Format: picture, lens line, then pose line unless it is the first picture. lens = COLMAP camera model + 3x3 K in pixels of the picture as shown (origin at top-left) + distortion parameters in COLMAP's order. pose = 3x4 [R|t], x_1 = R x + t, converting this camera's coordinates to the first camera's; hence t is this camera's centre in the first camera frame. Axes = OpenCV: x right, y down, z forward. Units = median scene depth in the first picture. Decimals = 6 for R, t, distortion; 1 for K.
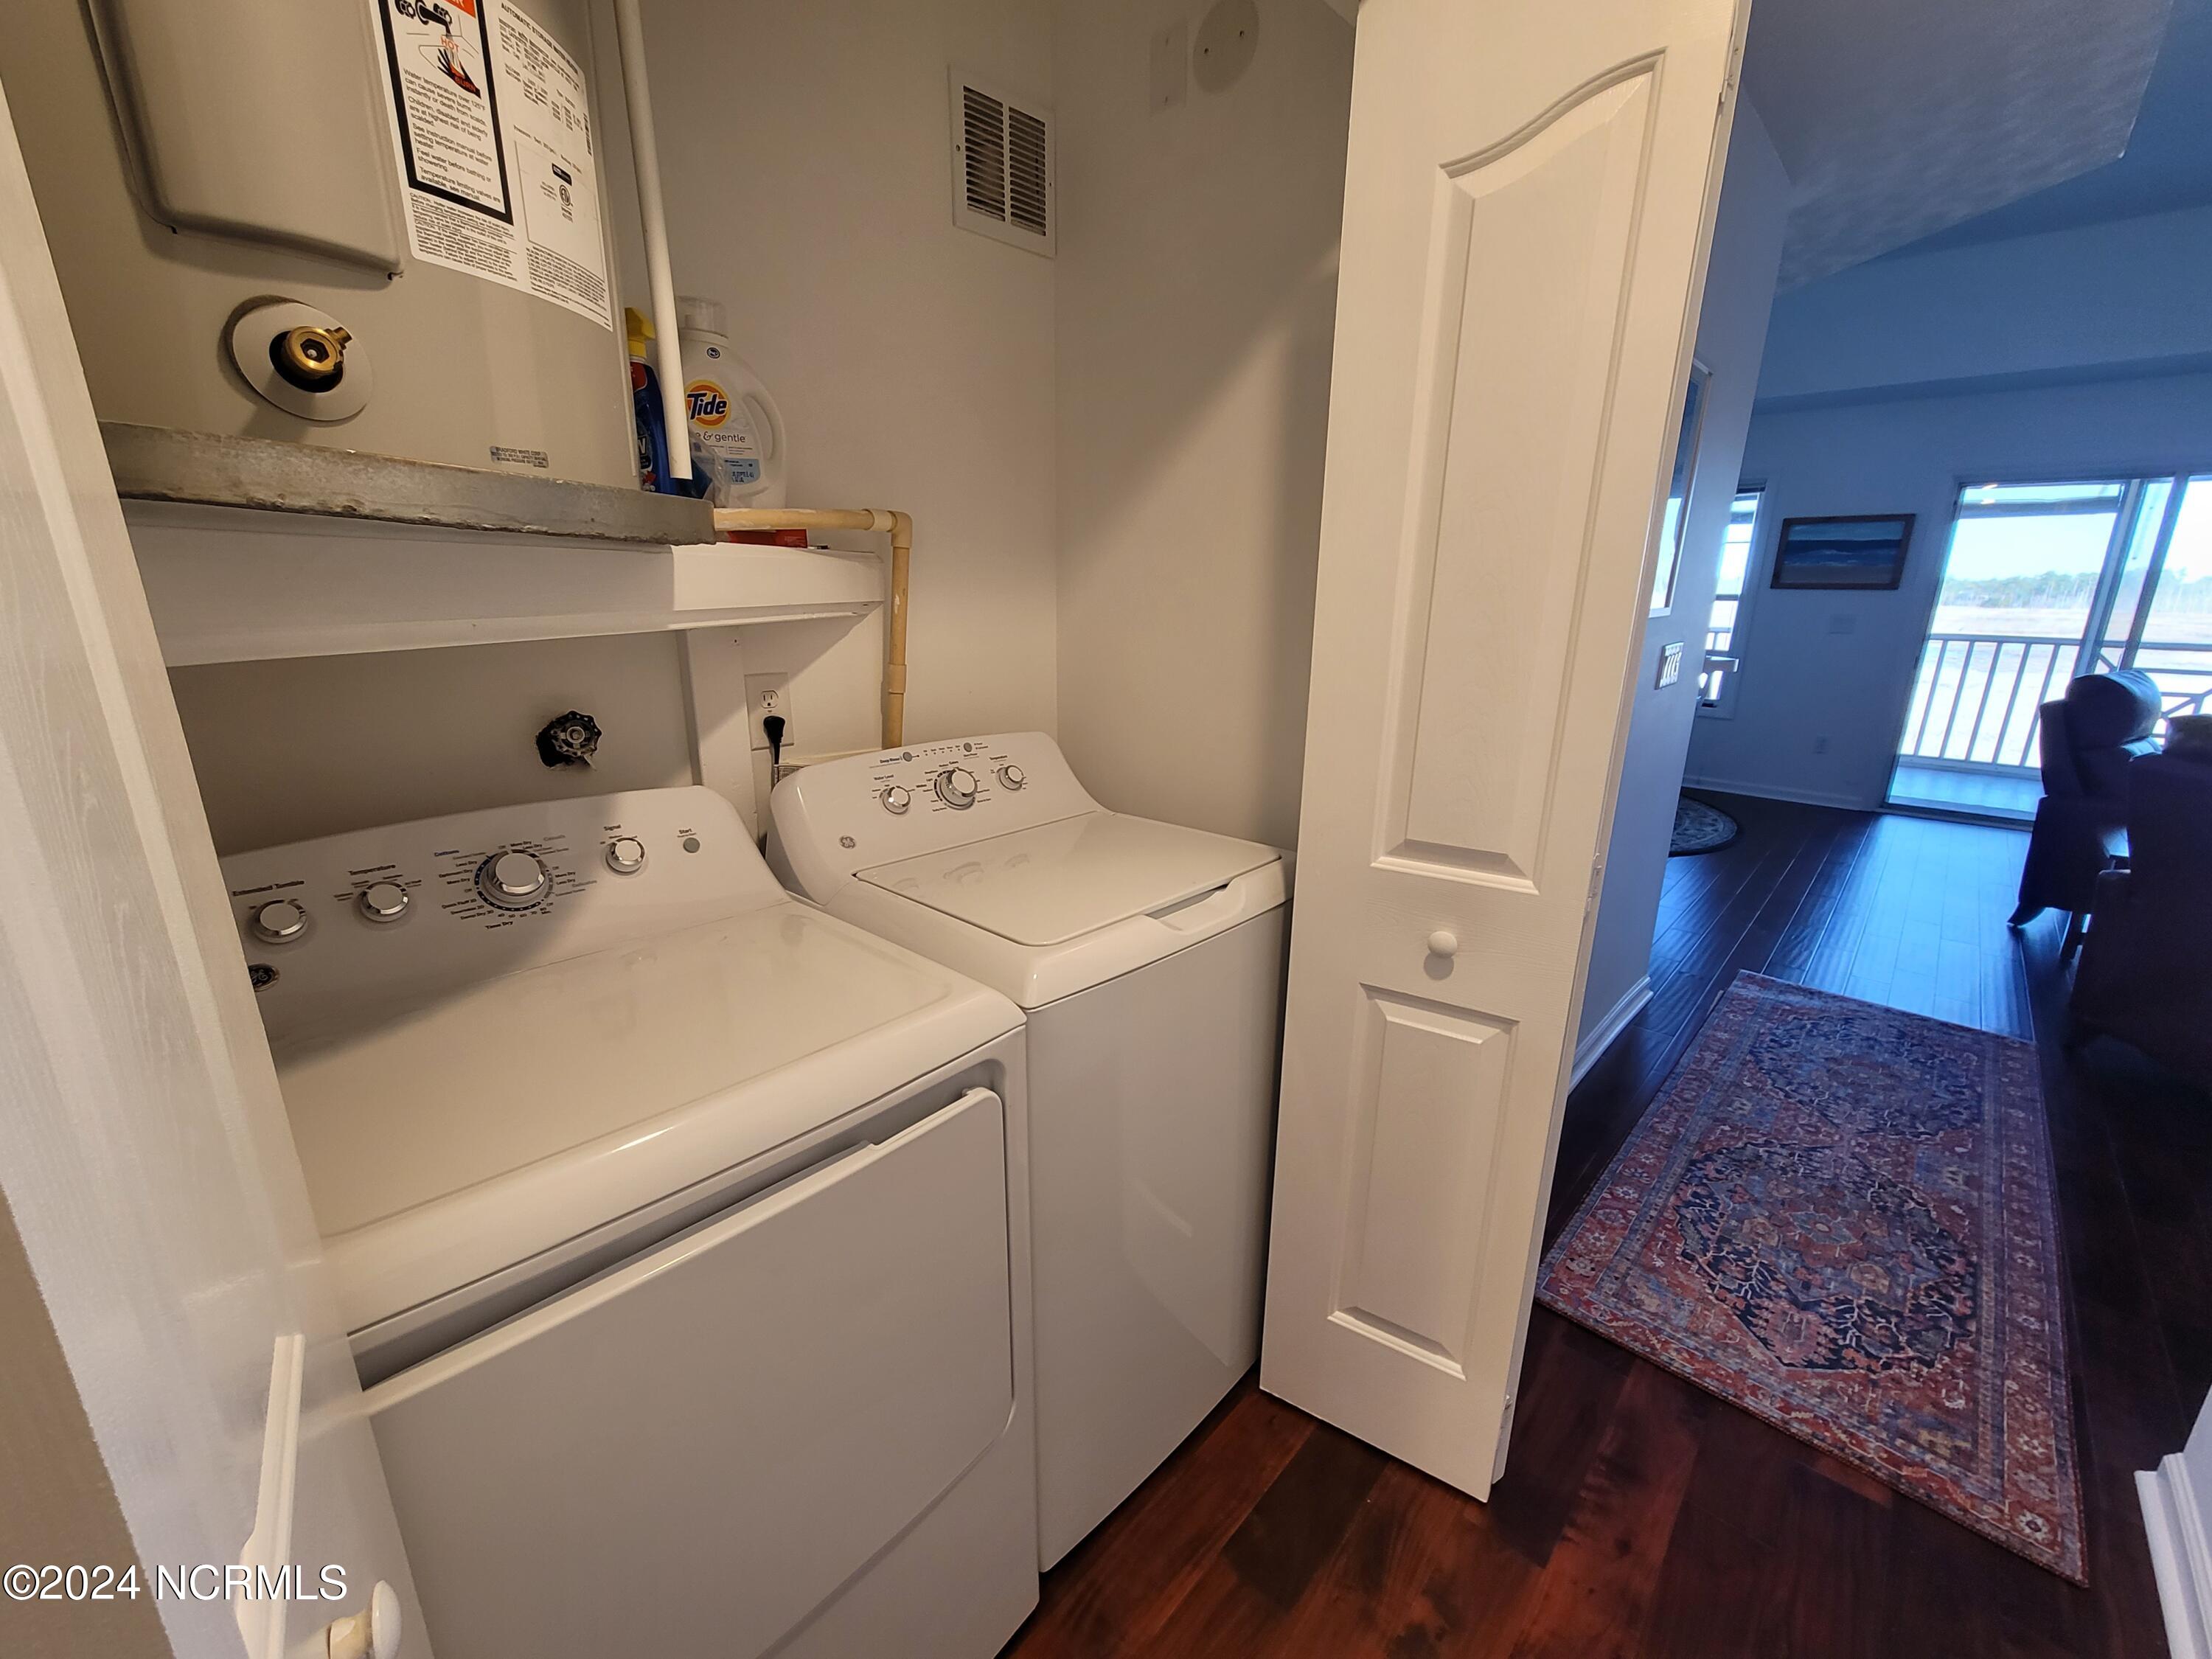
lens RADIAL K [[901.7, 0, 1110.1], [0, 901.7, 836.5], [0, 0, 1]] dist [0.003519, -0.000849]
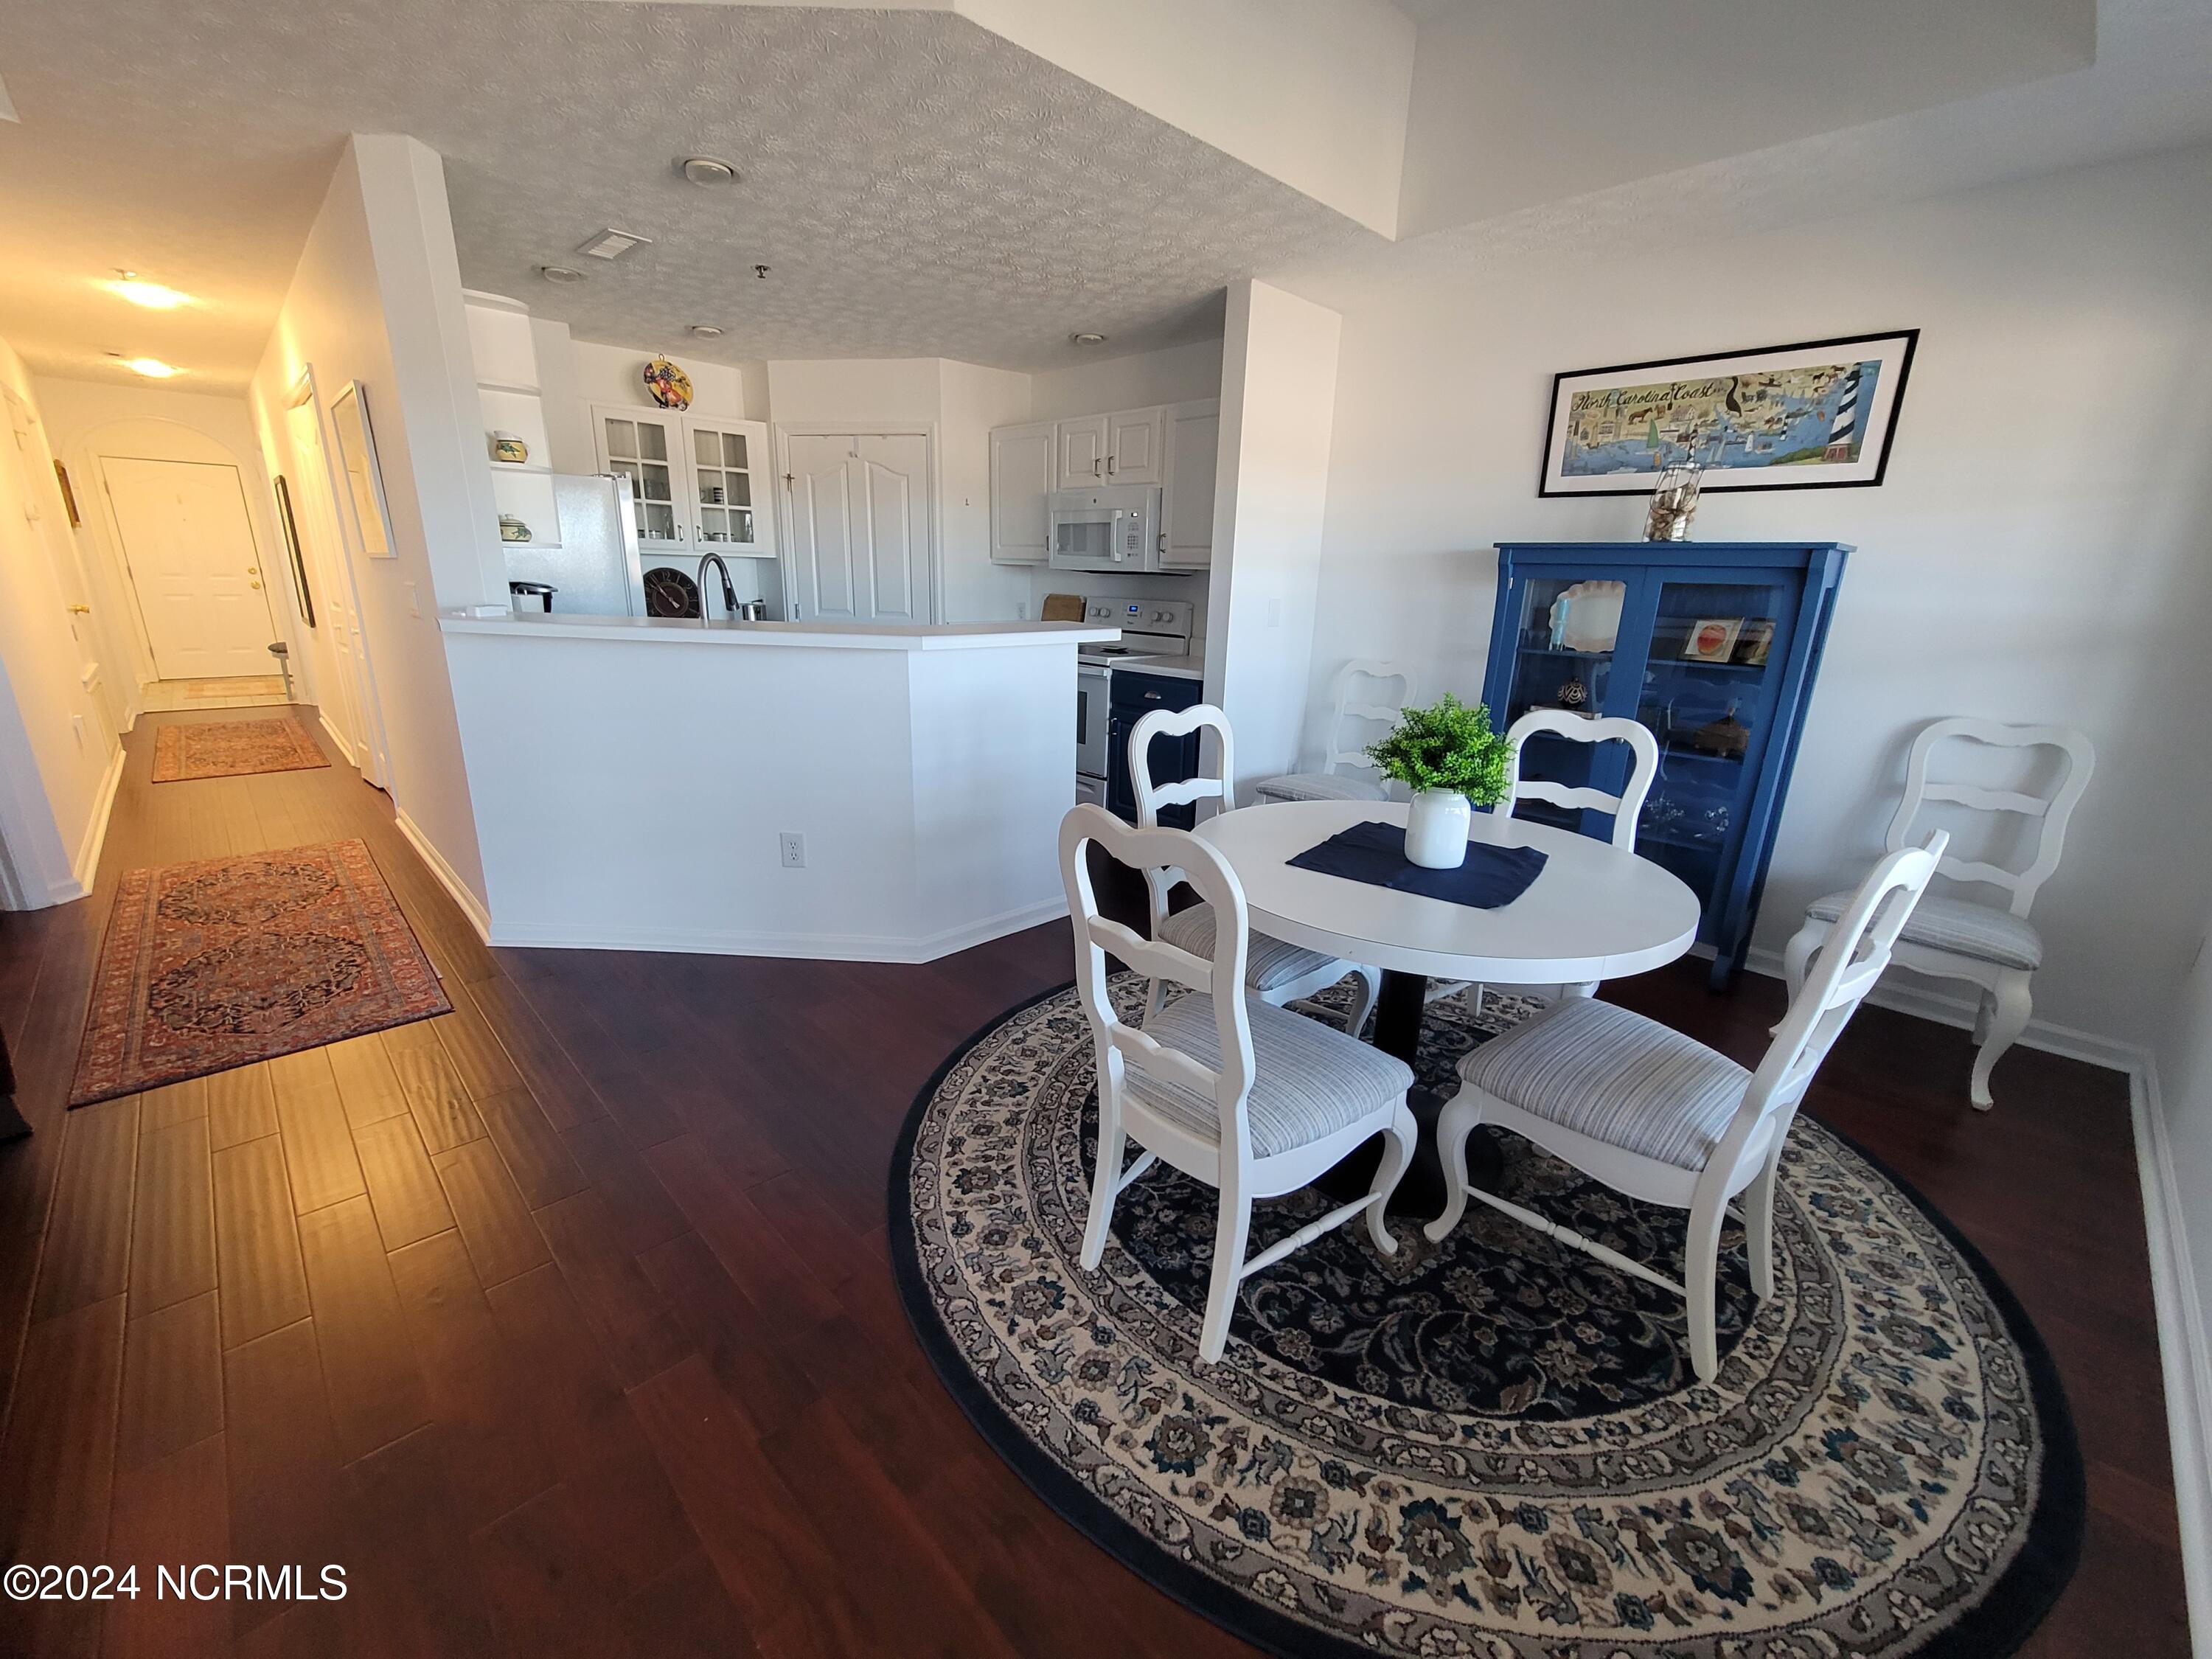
lens RADIAL K [[901.7, 0, 1091.3], [0, 901.7, 836.1], [0, 0, 1]] dist [0.003519, -0.000849]
pose [[-0.058769, 0.275887, -0.959392, 0.838048], [-0.298023, 0.912378, 0.280623, -0.235683], [0.952748, 0.302413, 0.028601, 0.883524]]
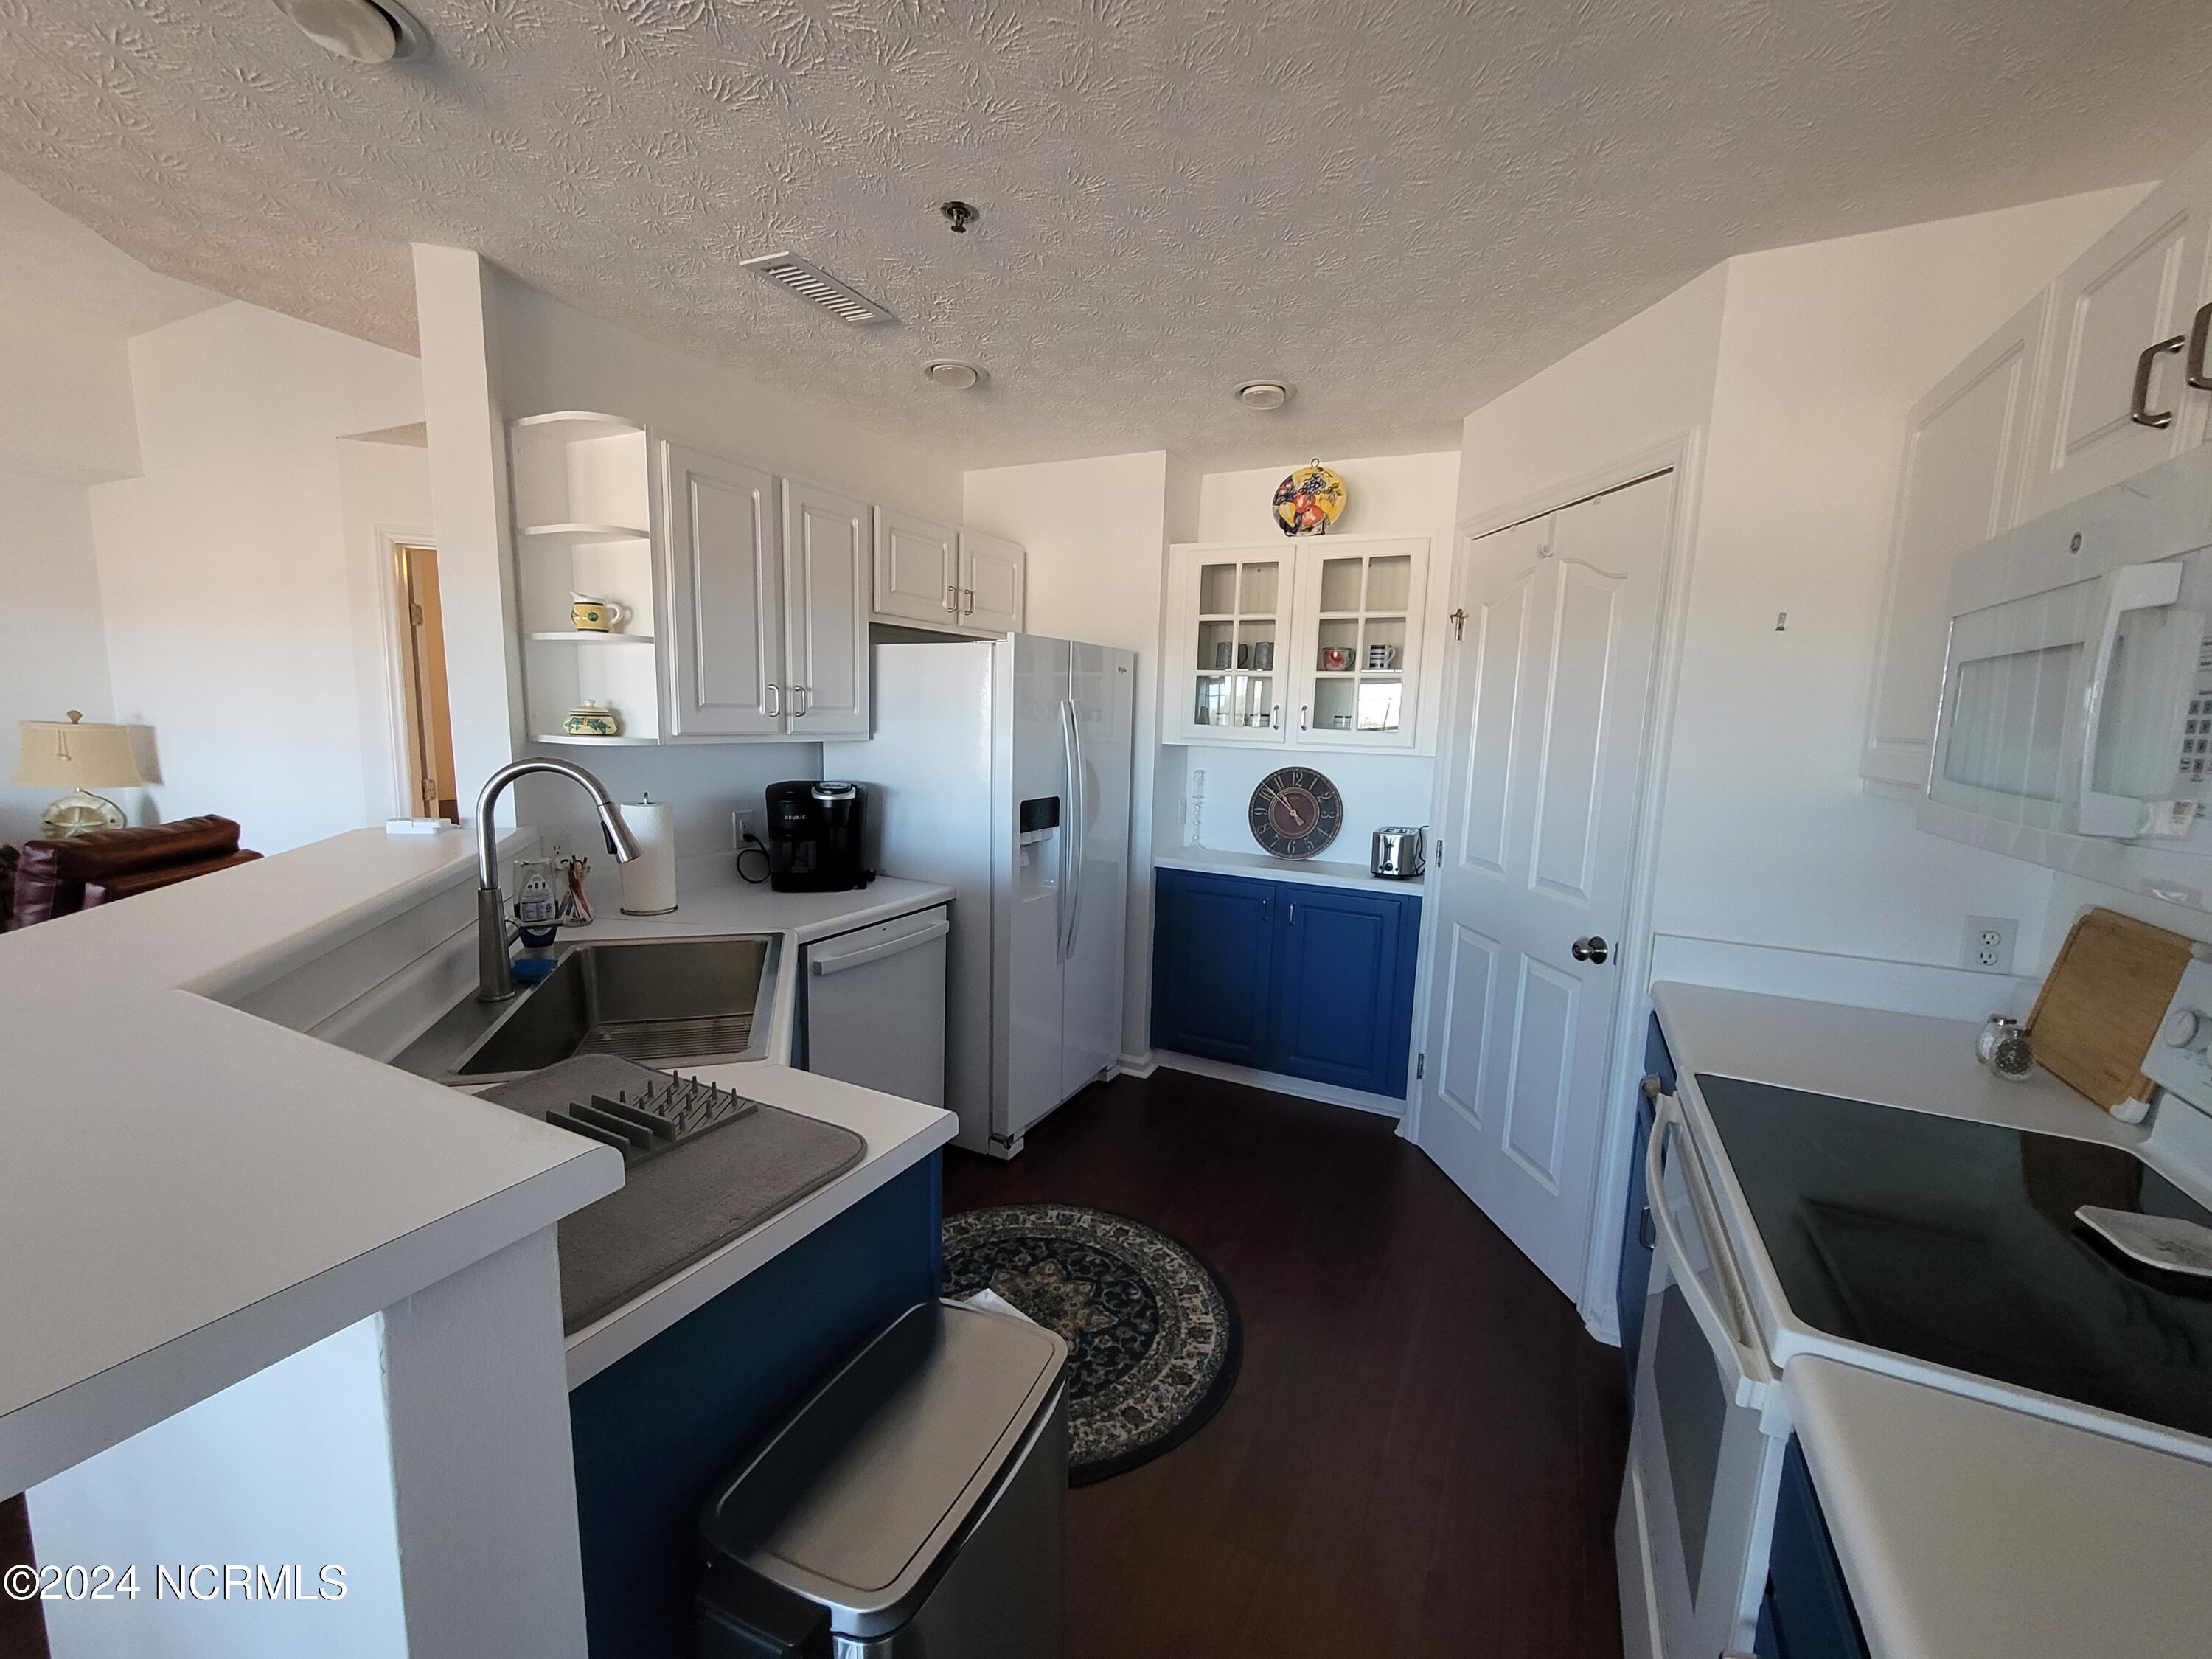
lens RADIAL K [[901.7, 0, 1098.2], [0, 901.7, 832.4], [0, 0, 1]] dist [0.003519, -0.000849]
pose [[-0.960346, 0.003502, -0.278788, 0.183104], [-0.108127, 0.916986, 0.383985, -0.280035], [0.256989, 0.398903, -0.880246, 0.940934]]
